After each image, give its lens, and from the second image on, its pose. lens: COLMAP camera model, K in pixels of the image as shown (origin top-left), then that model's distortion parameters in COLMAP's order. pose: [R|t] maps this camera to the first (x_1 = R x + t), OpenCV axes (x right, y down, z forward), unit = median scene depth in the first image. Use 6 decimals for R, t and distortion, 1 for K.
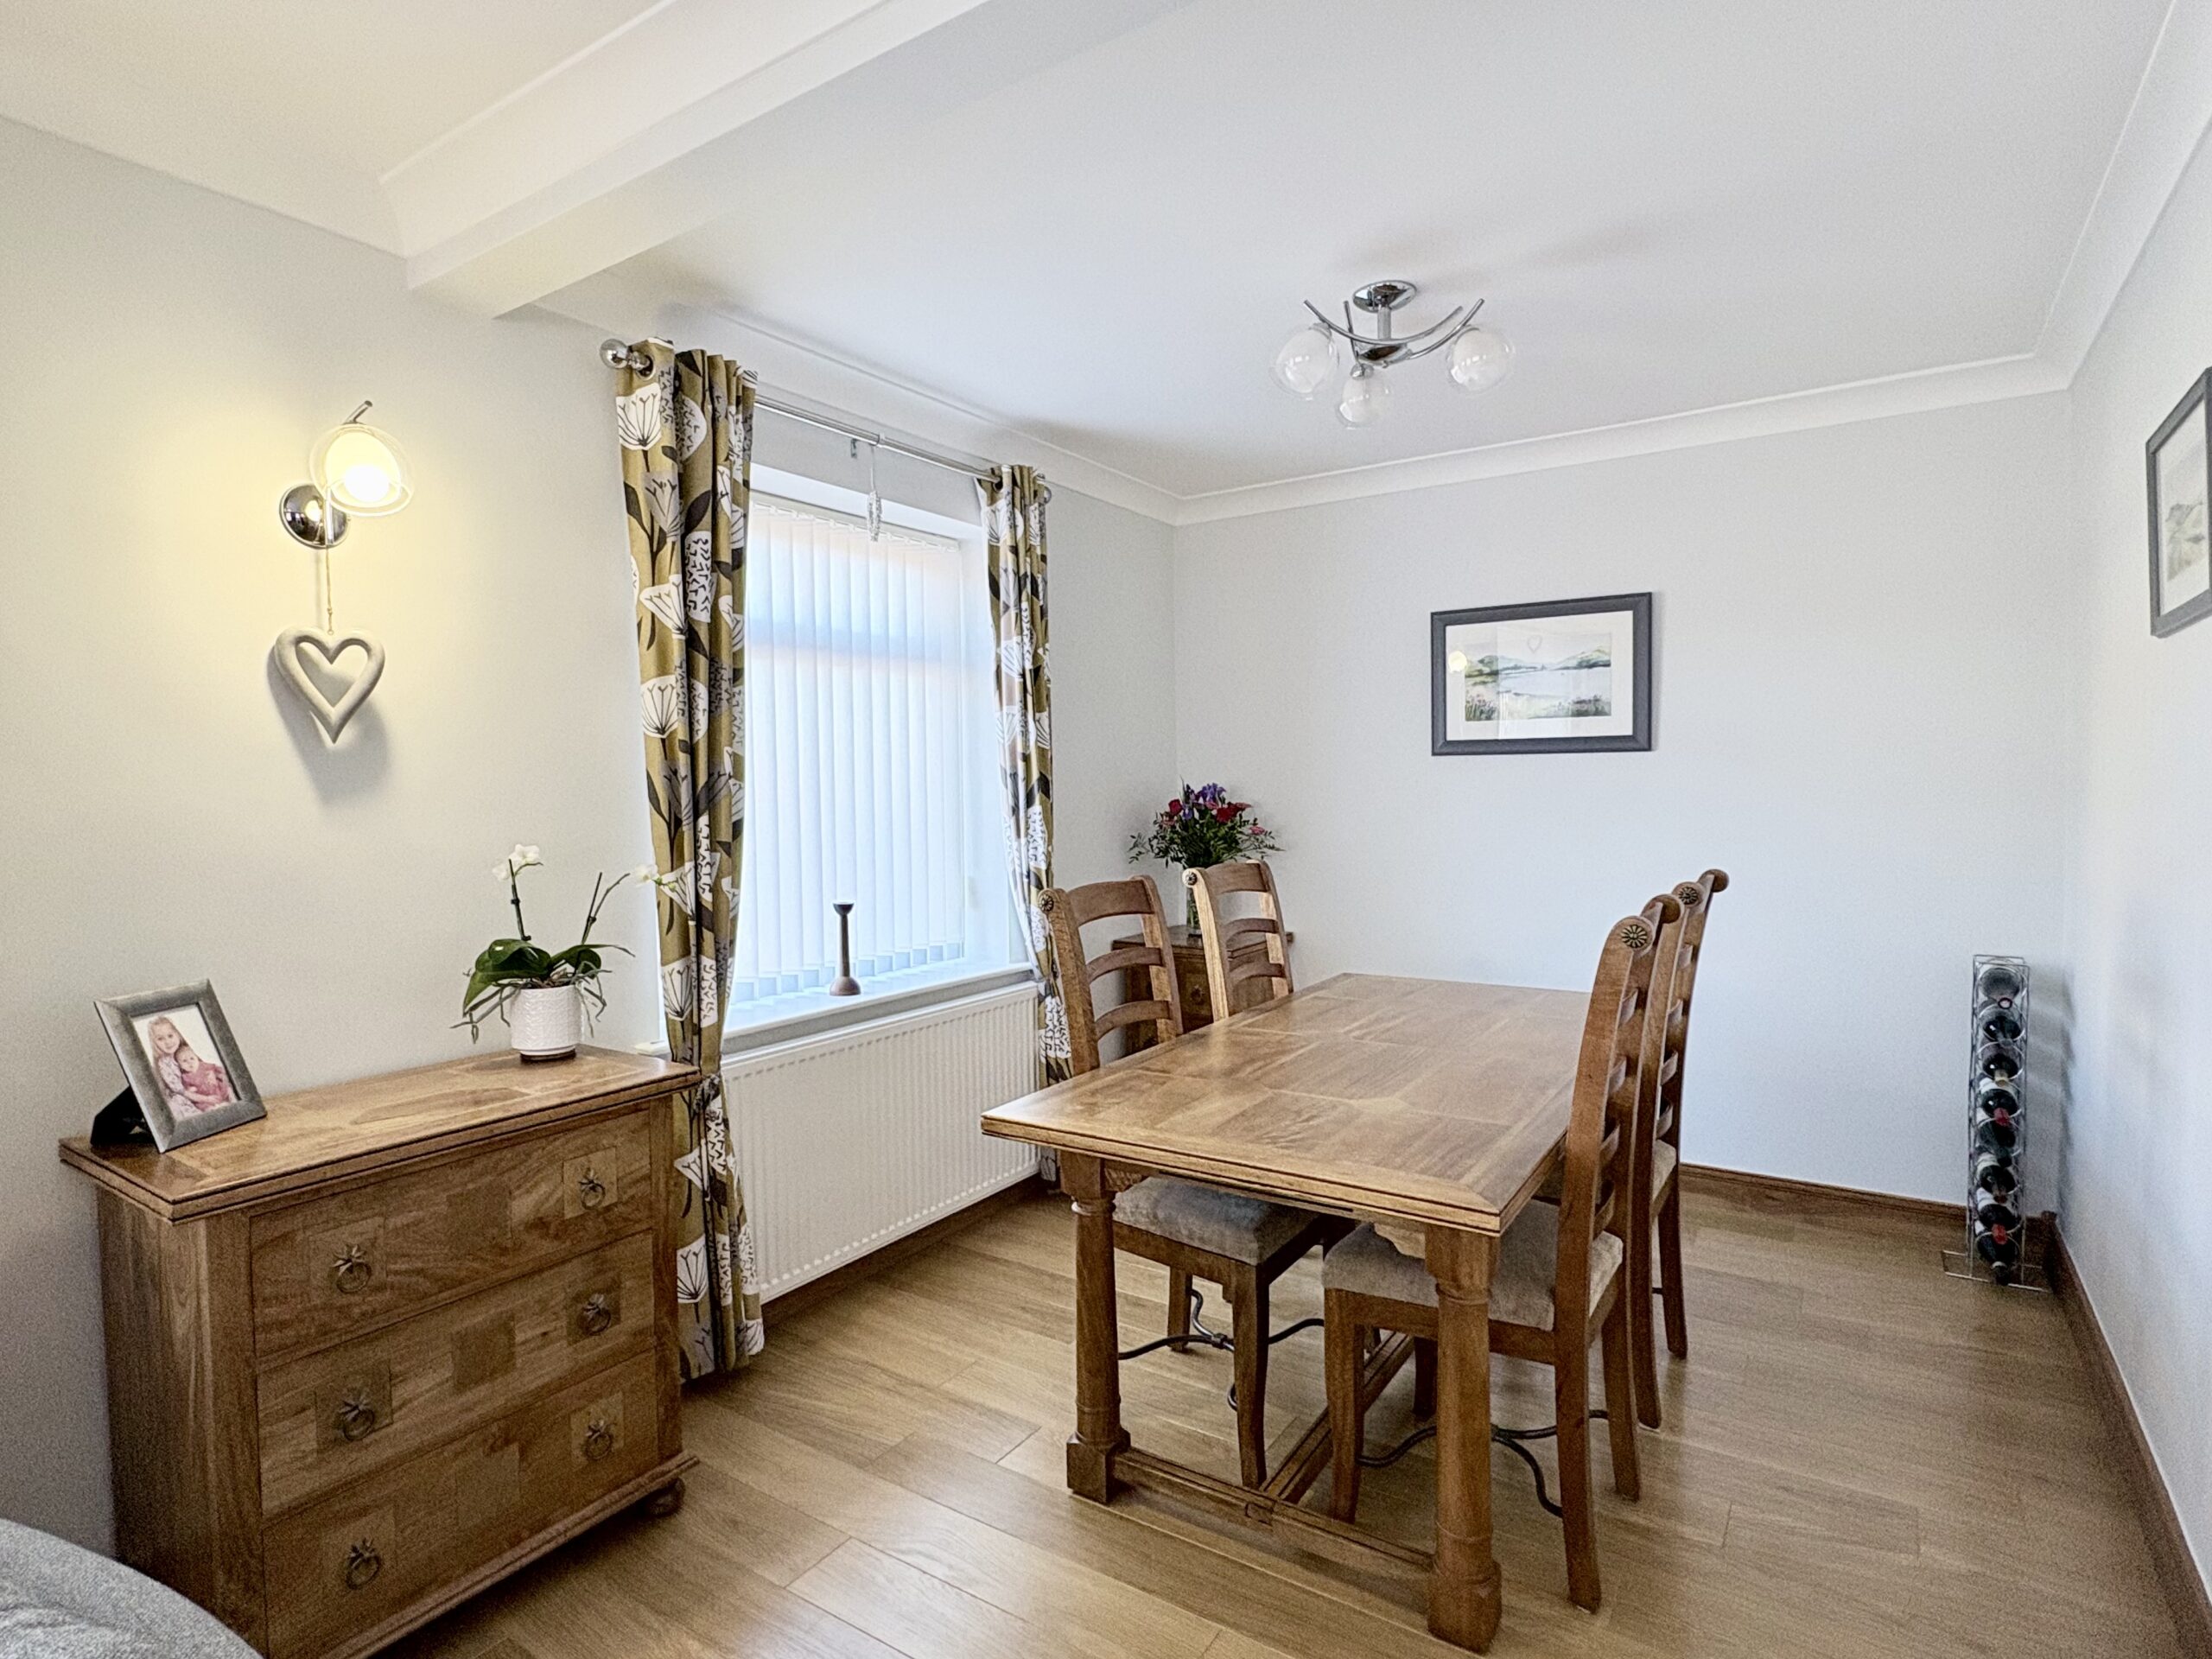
lens RADIAL K [[1156.7, 0, 1097.4], [0, 1156.7, 840.5], [0, 0, 1]] dist [0.001572, 0.000507]
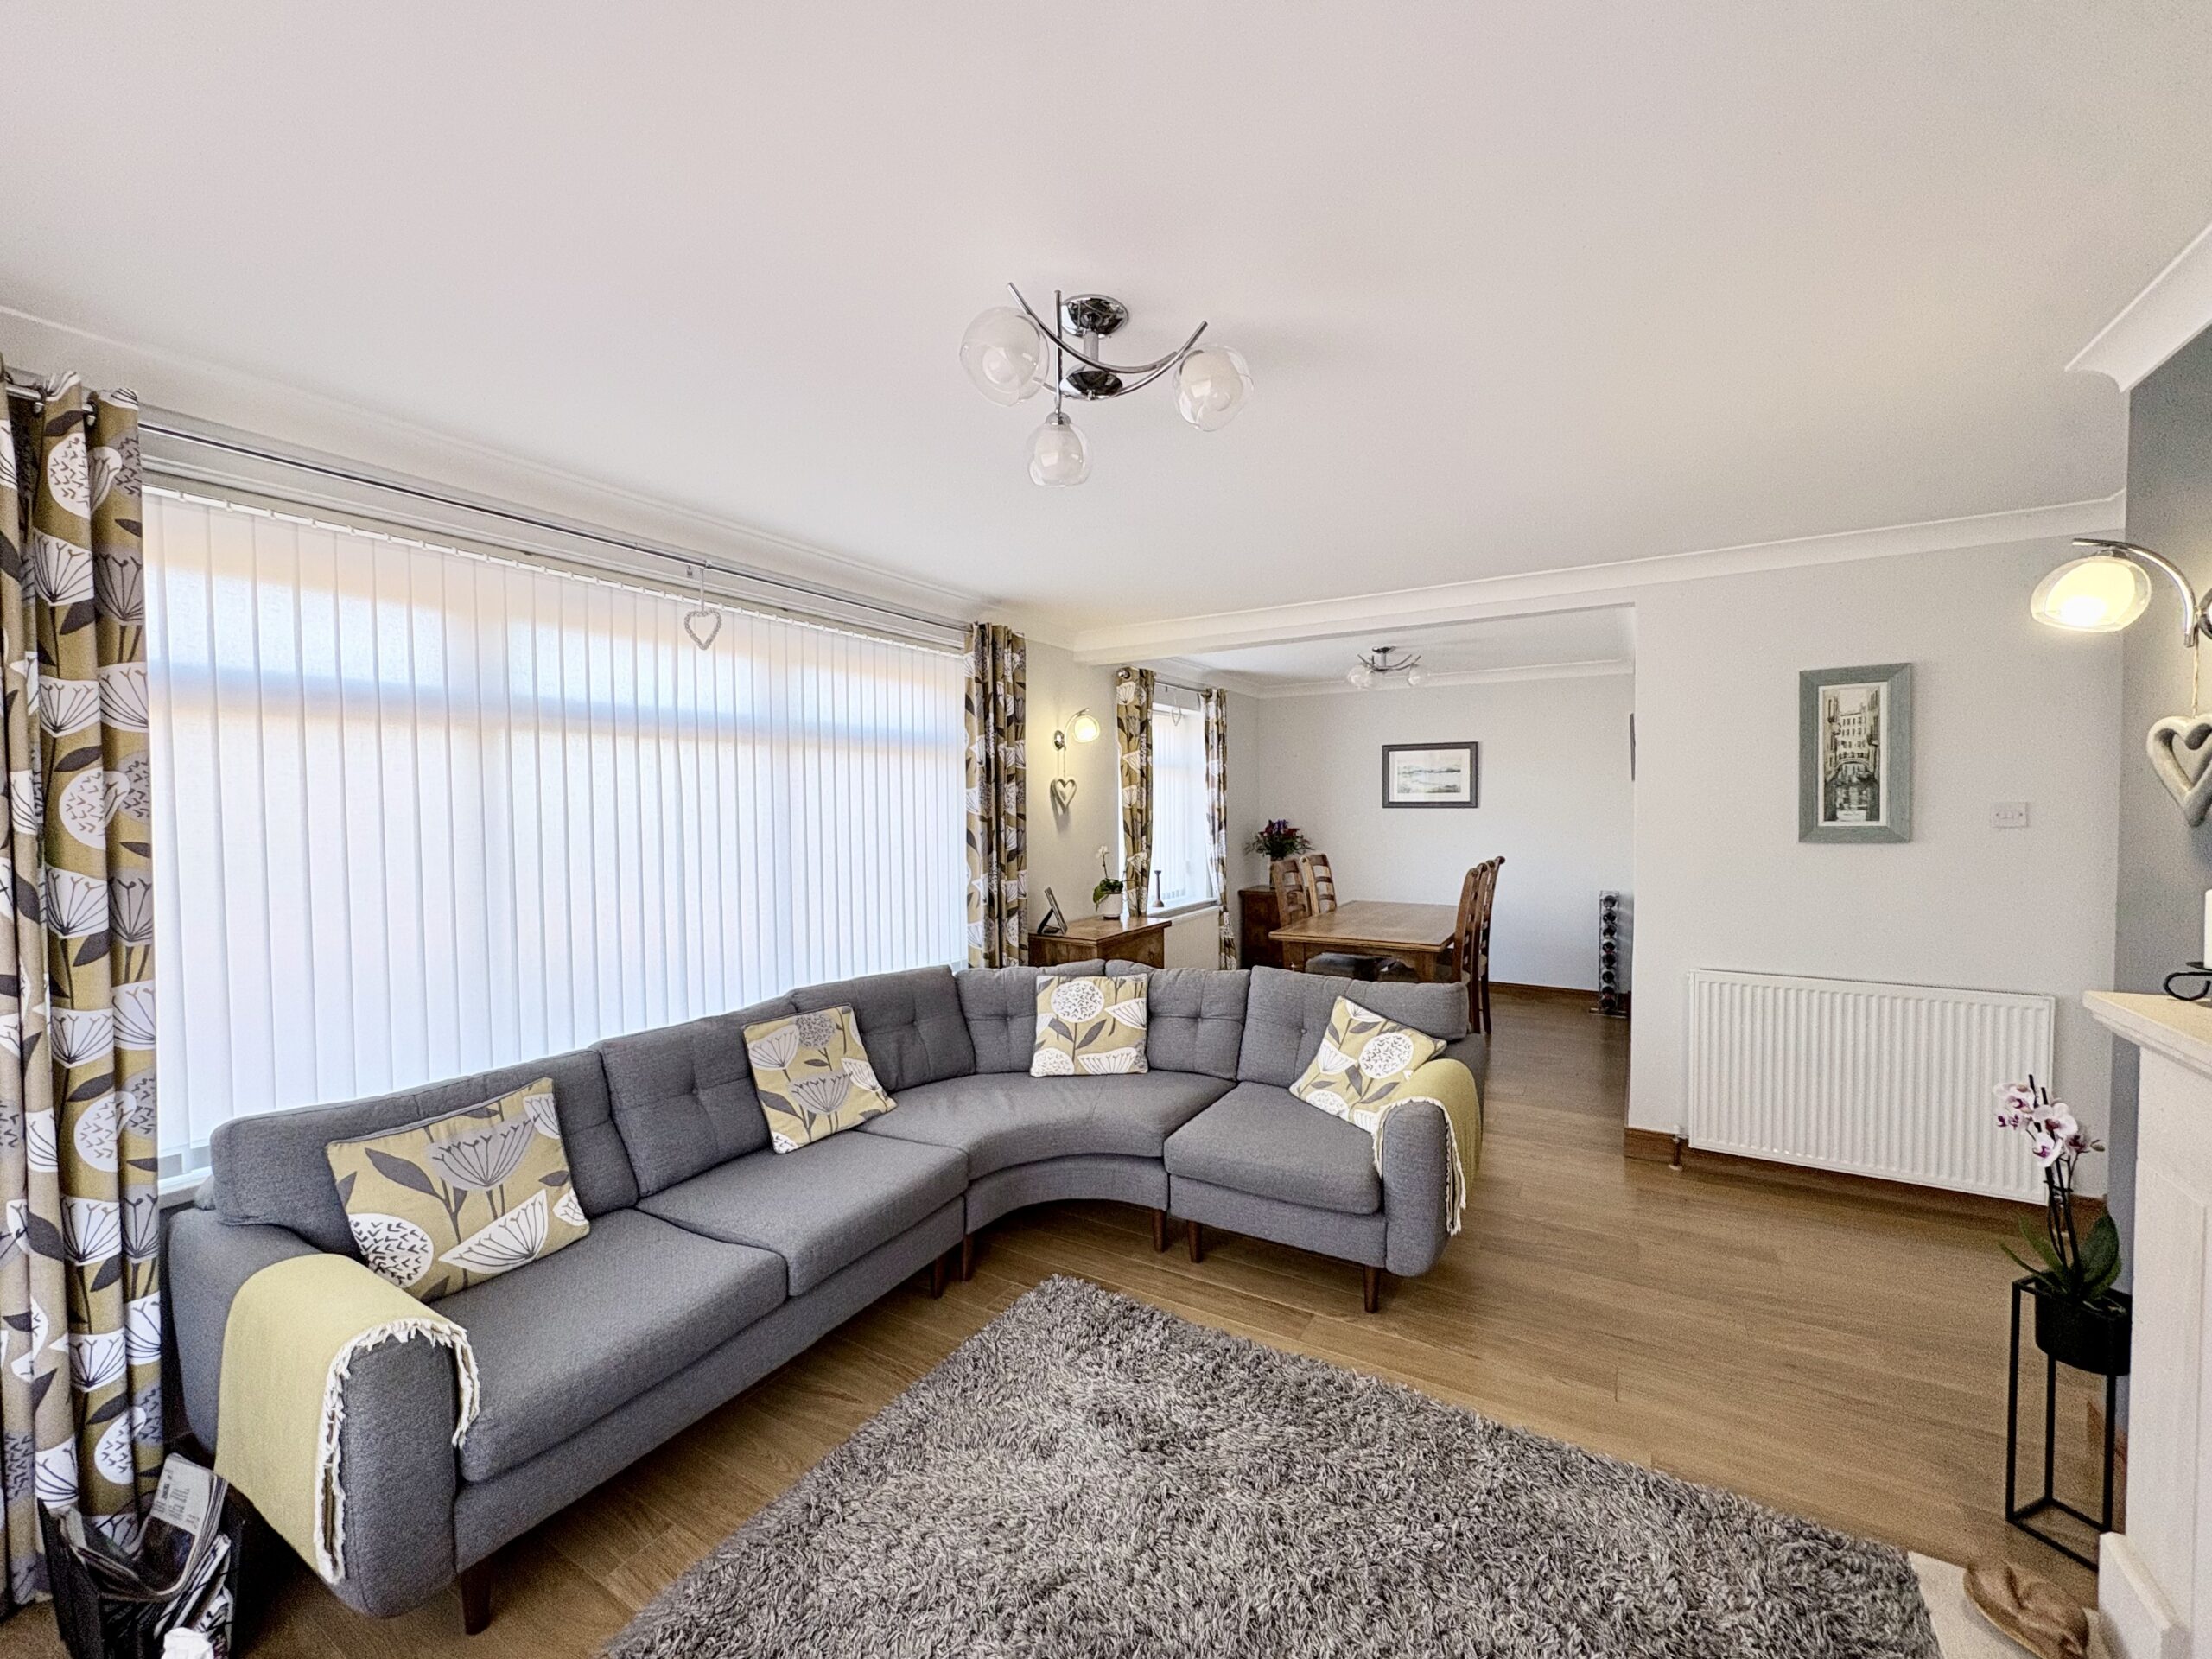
lens RADIAL K [[885.5, 0, 1098.9], [0, 885.5, 834.2], [0, 0, 1]] dist [0.000779, -0.000151]
pose [[0.998906, 0.003373, 0.046631, -0.455874], [-0.002829, 0.999927, -0.011728, -0.000117], [-0.046667, 0.011583, 0.998843, -0.927499]]
